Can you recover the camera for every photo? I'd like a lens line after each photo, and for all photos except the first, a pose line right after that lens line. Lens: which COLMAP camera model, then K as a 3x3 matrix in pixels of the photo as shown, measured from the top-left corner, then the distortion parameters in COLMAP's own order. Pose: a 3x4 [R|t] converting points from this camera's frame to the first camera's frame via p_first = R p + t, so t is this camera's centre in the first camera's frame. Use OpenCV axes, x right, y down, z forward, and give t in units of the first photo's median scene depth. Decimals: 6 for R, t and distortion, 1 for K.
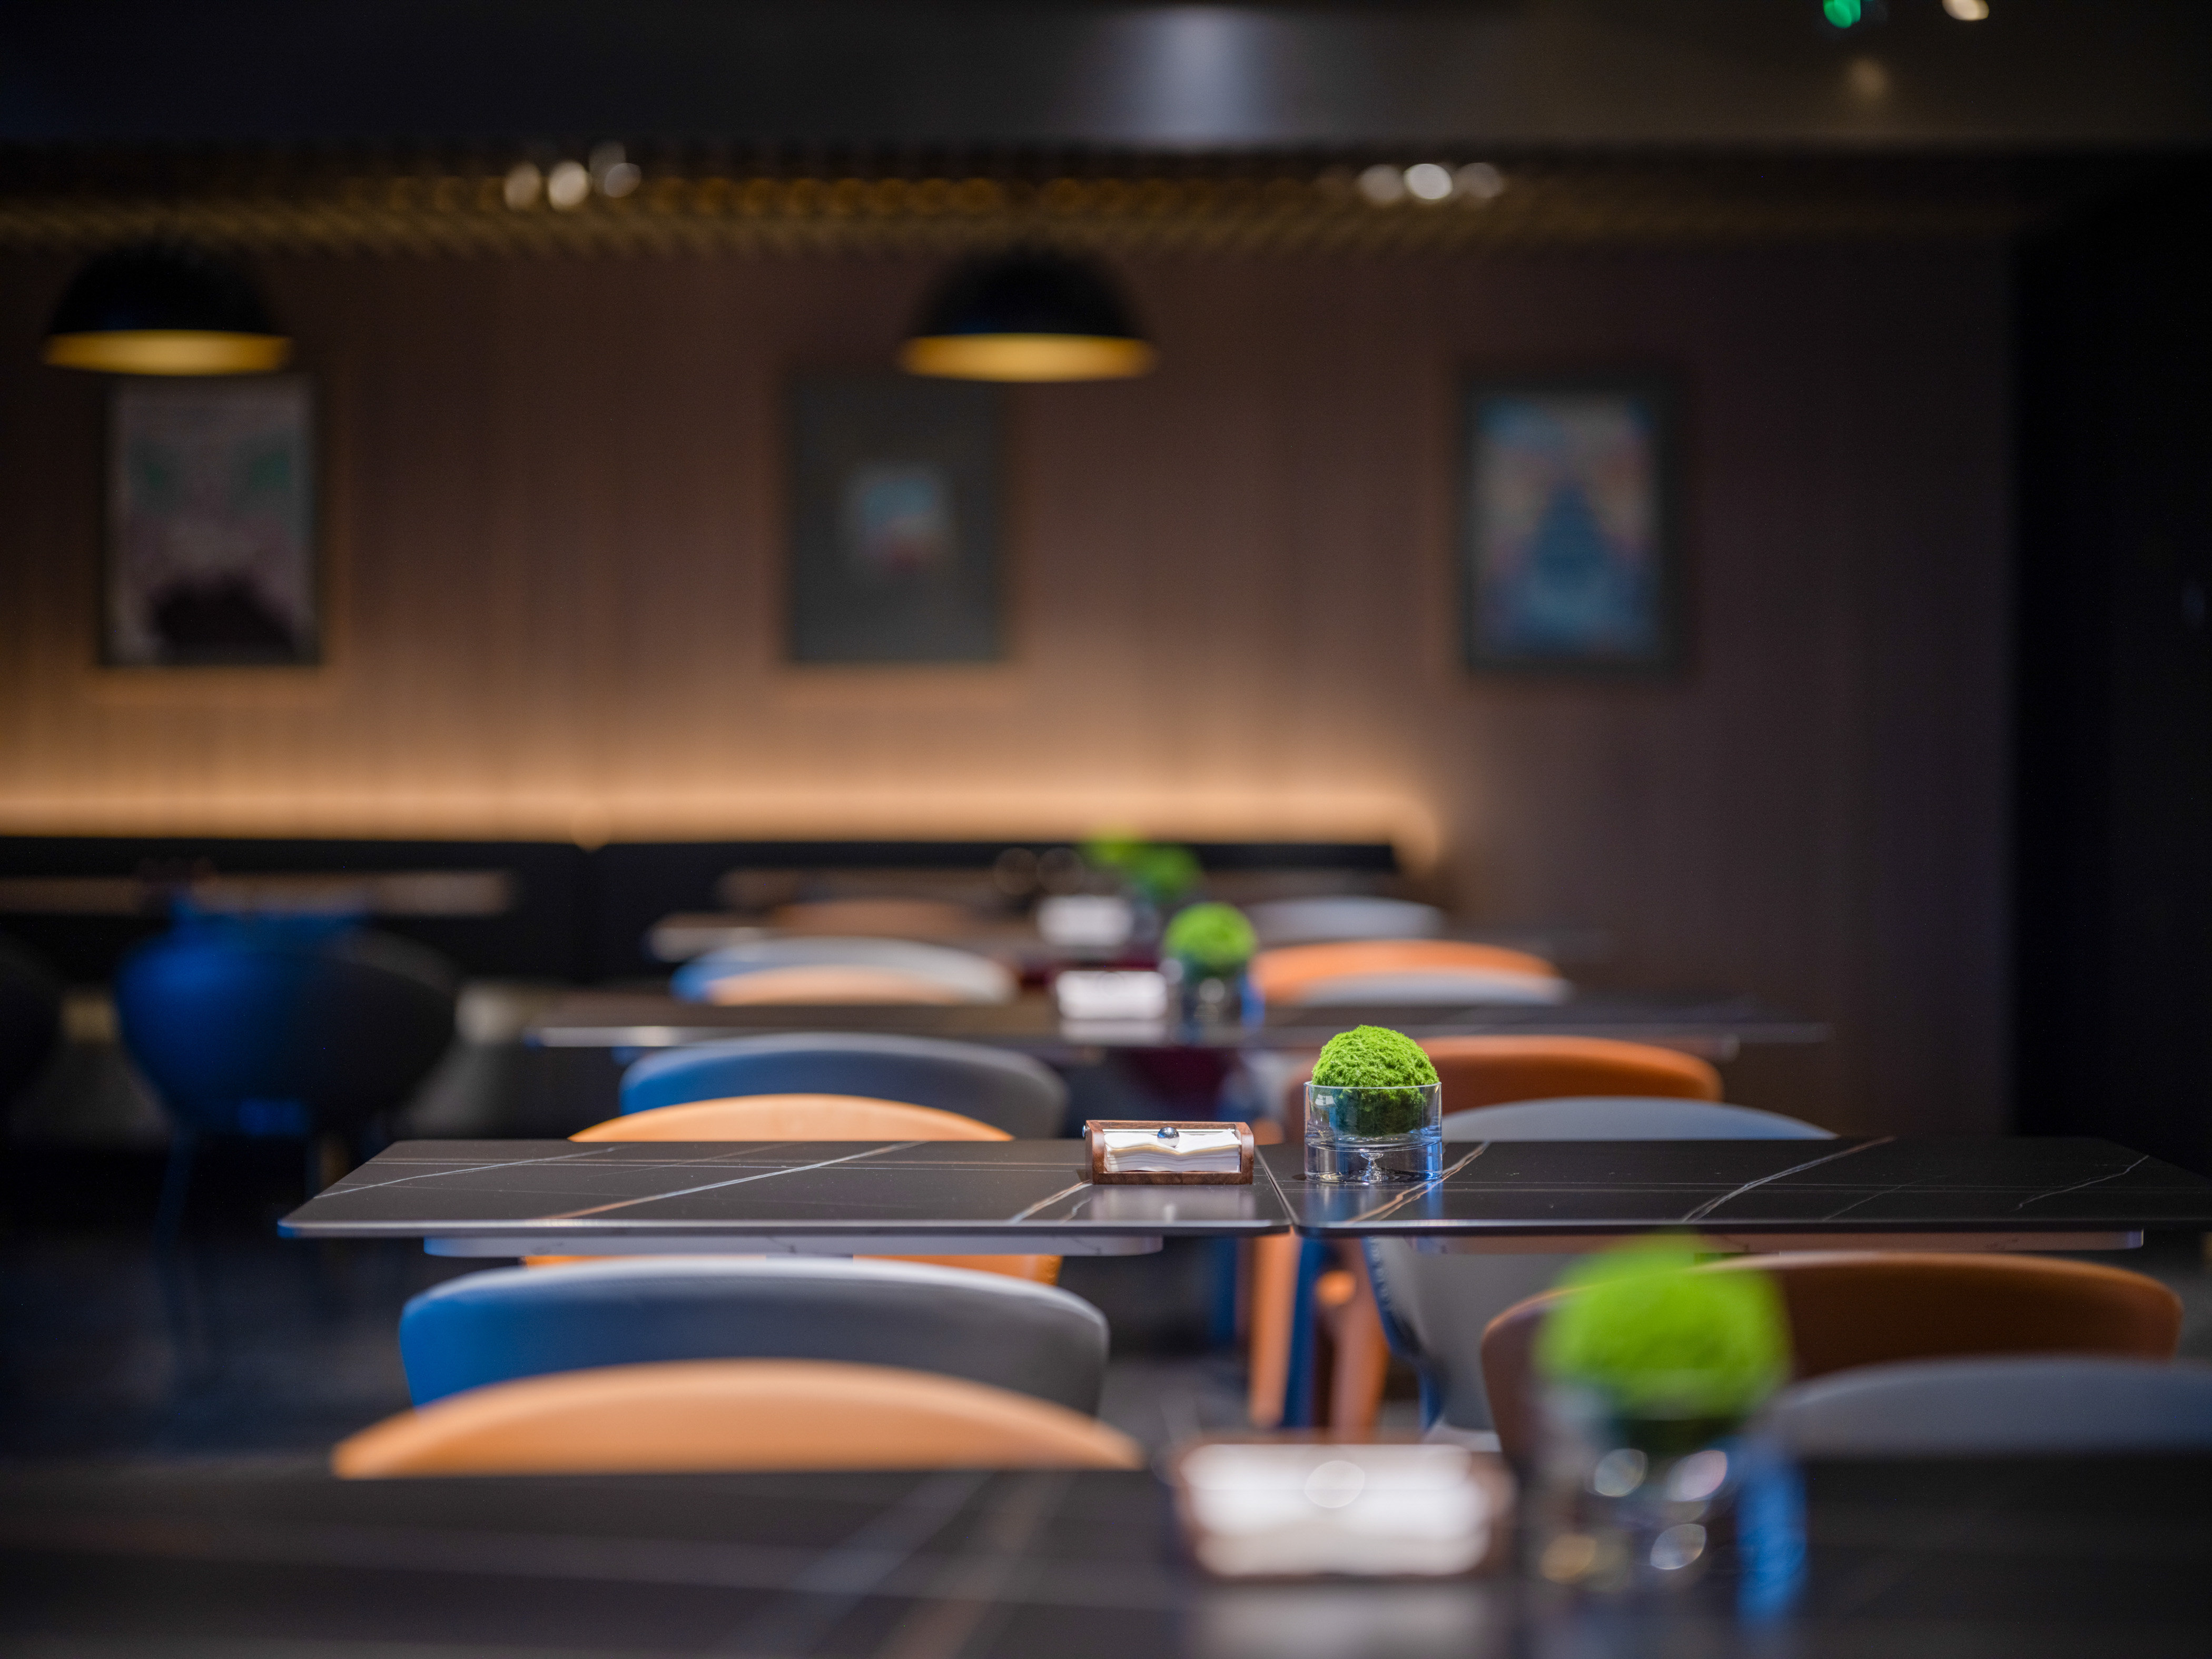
lens RADIAL K [[5260.2, 0, 1093.1], [0, 5260.2, 831.7], [0, 0, 1]] dist [0.085285, 0.000000]
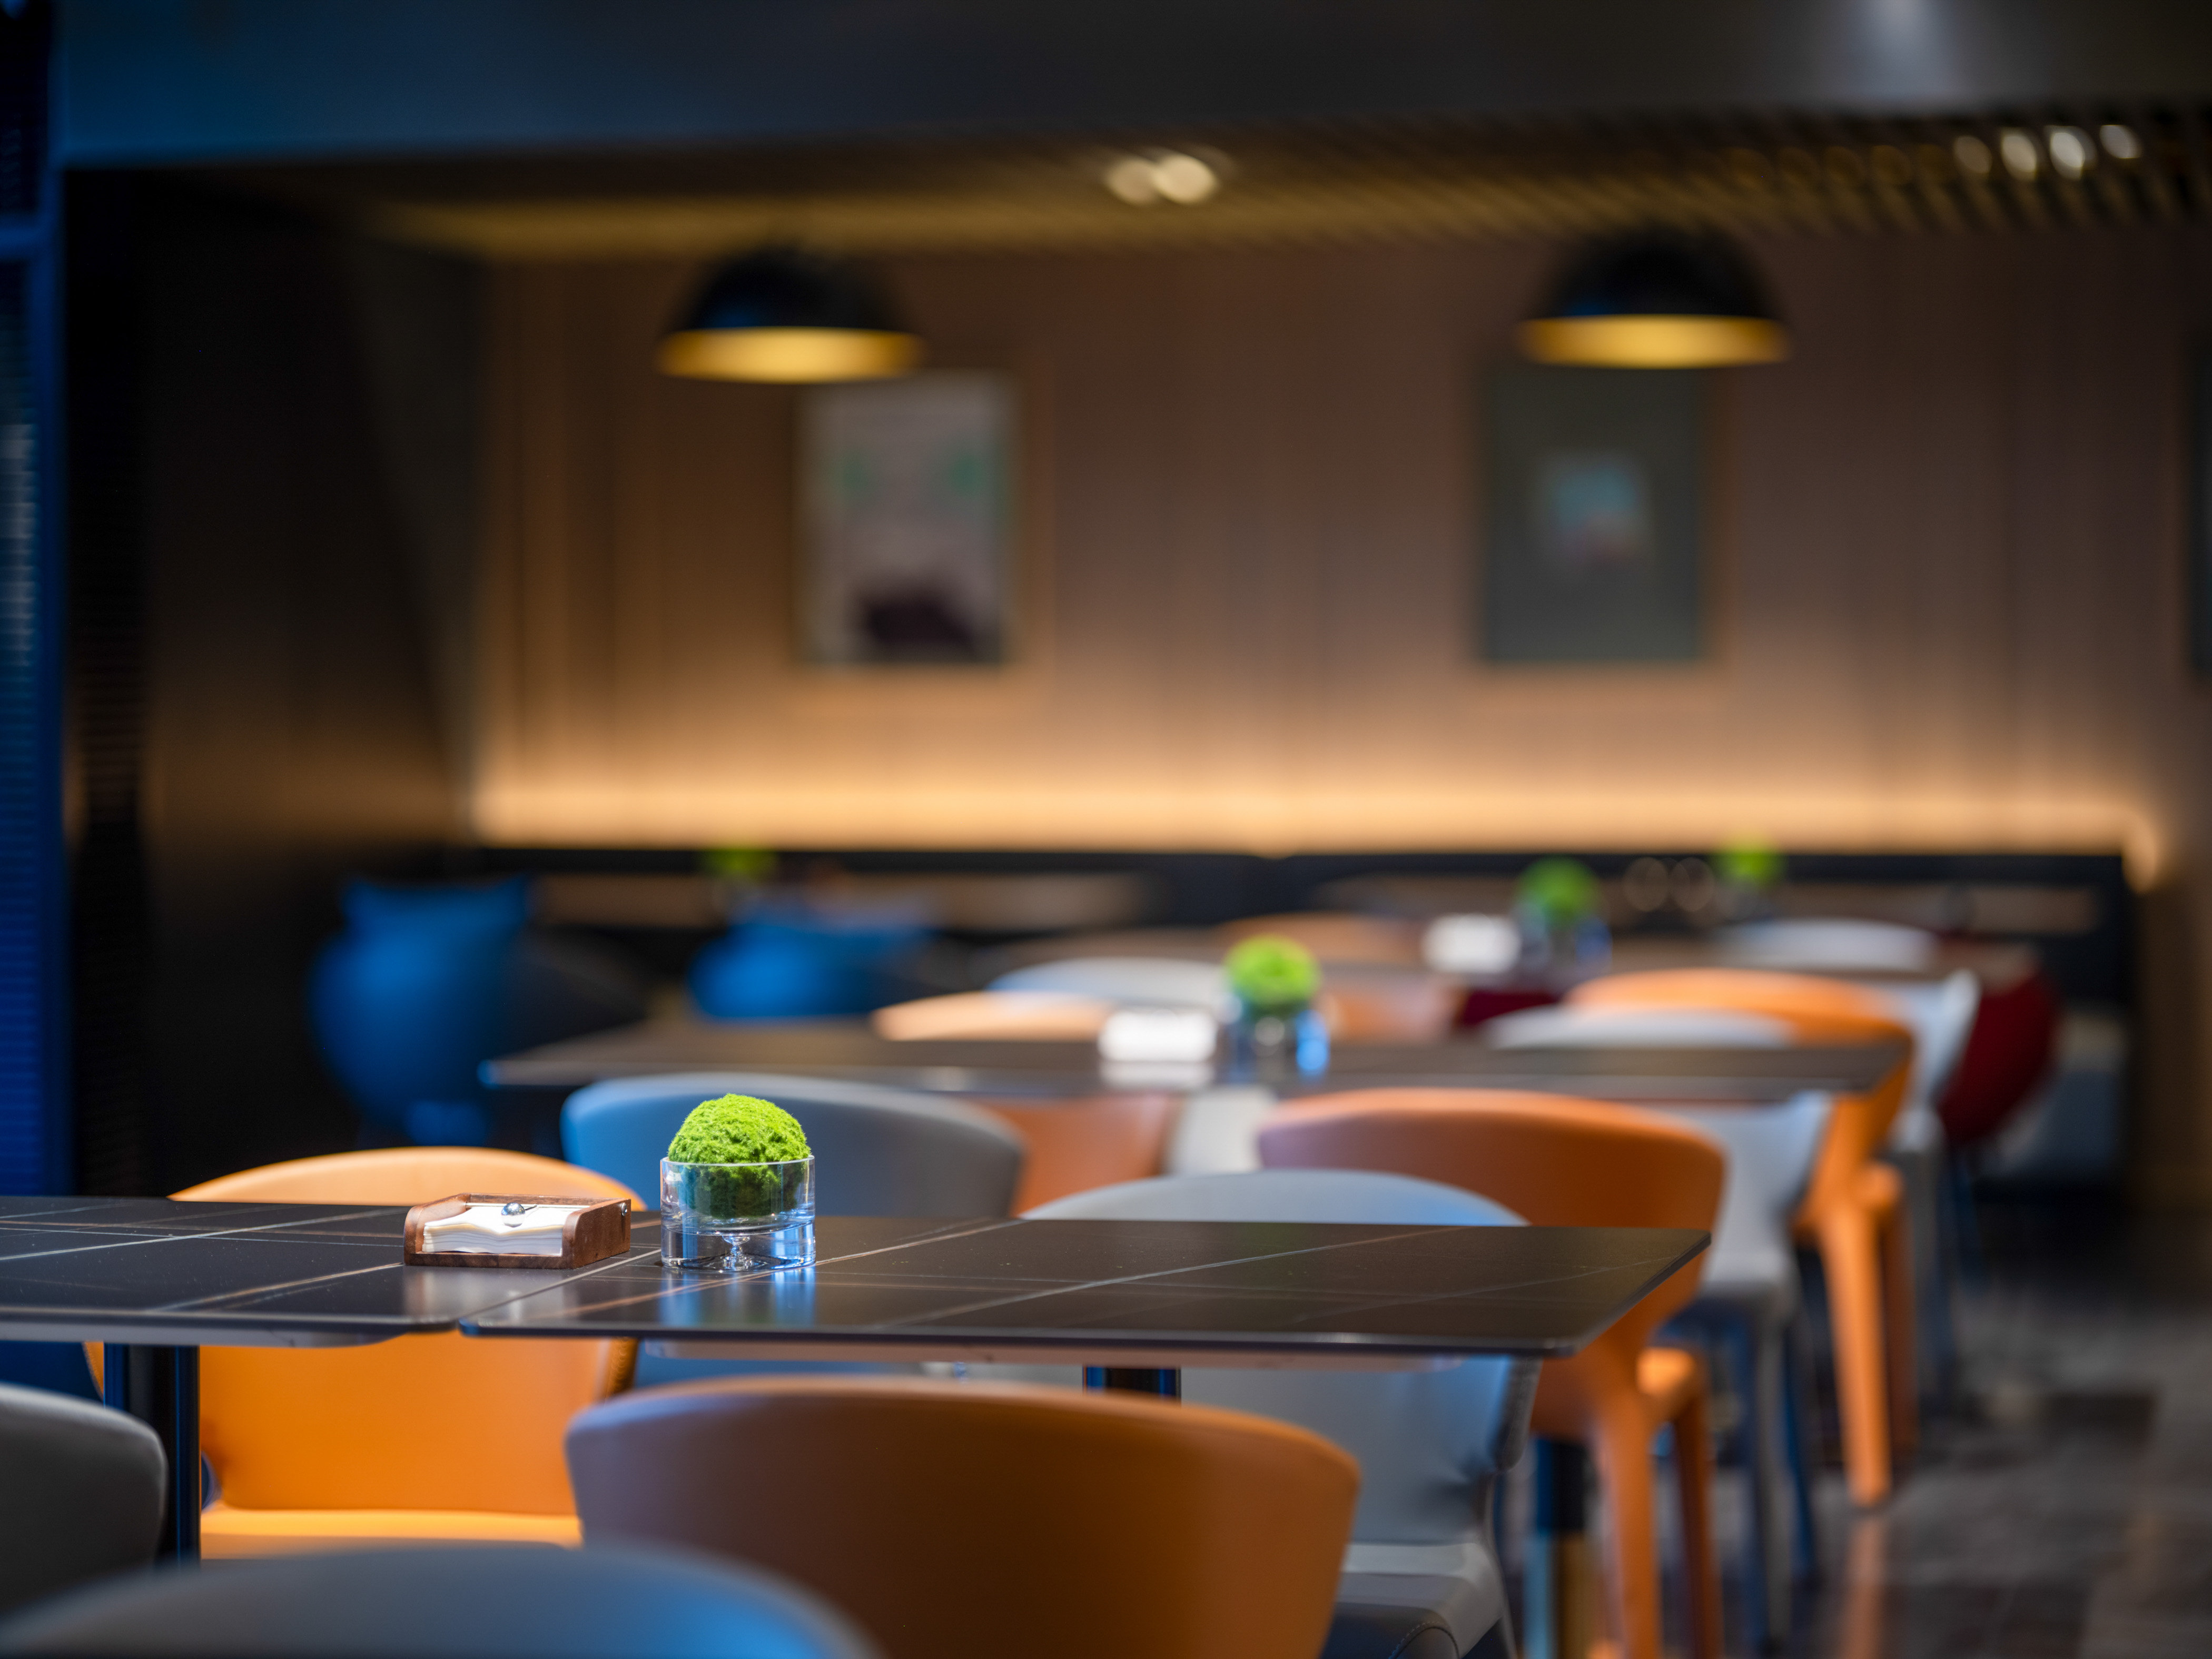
lens RADIAL K [[5260.2, 0, 1113.5], [0, 5260.2, 824.8], [0, 0, 1]] dist [0.085285, 0.000000]
pose [[0.970292, 0.004710, -0.241893, 0.276928], [-0.004589, 0.999989, 0.001062, -0.008645], [0.241895, 0.000080, 0.970302, 0.120168]]
